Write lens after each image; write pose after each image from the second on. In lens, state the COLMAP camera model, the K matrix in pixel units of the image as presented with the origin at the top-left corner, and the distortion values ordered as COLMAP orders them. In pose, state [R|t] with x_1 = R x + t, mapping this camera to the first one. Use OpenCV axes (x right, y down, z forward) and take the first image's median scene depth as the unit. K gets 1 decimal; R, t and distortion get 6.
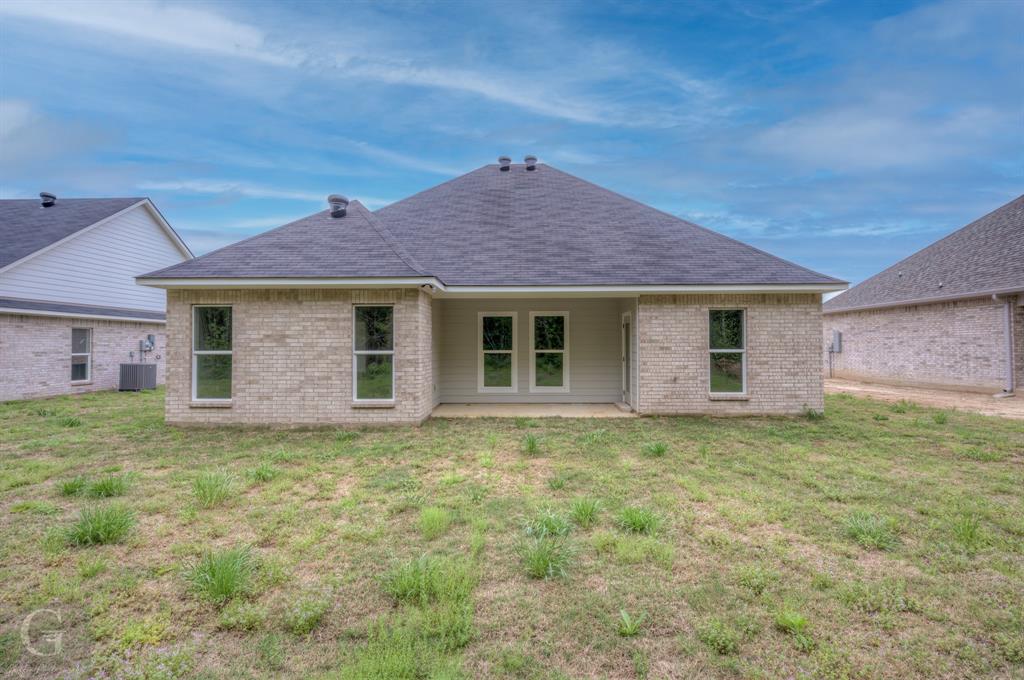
lens RADIAL K [[501.4, 0, 511.1], [0, 501.4, 342.7], [0, 0, 1]] dist [0.000326, 0.000032]
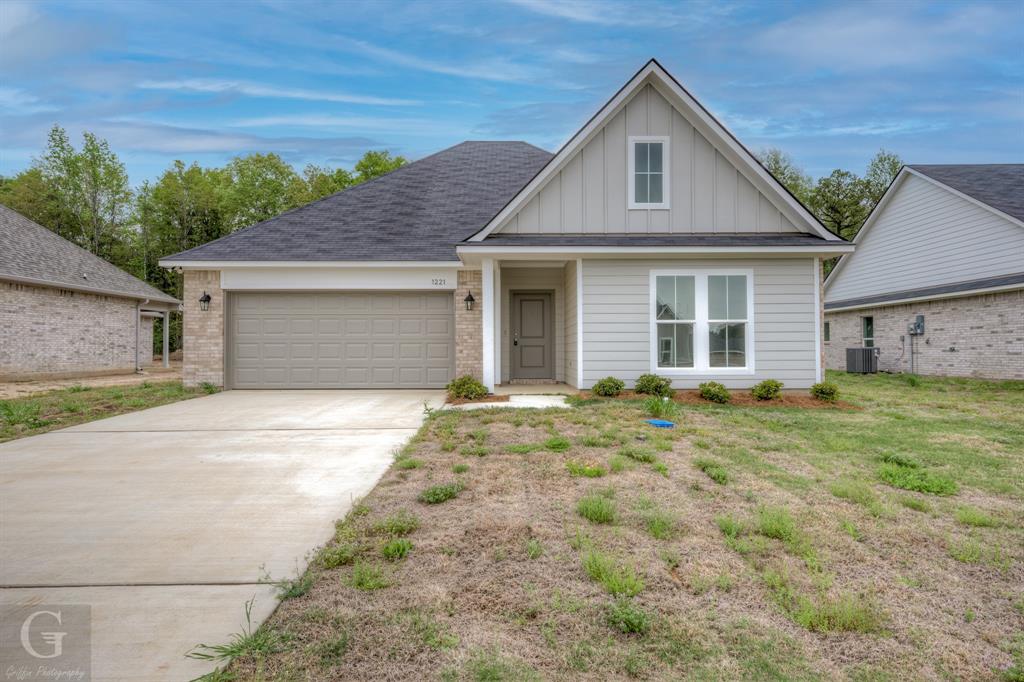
lens RADIAL K [[570.6, 0, 509.4], [0, 570.6, 342.4], [0, 0, 1]] dist [0.023308, -0.001901]
pose [[-0.998713, 0.005192, -0.050454, 0.041163], [0.006393, 0.999699, -0.023674, 0.053507], [0.050316, -0.023966, -0.998446, 2.144234]]
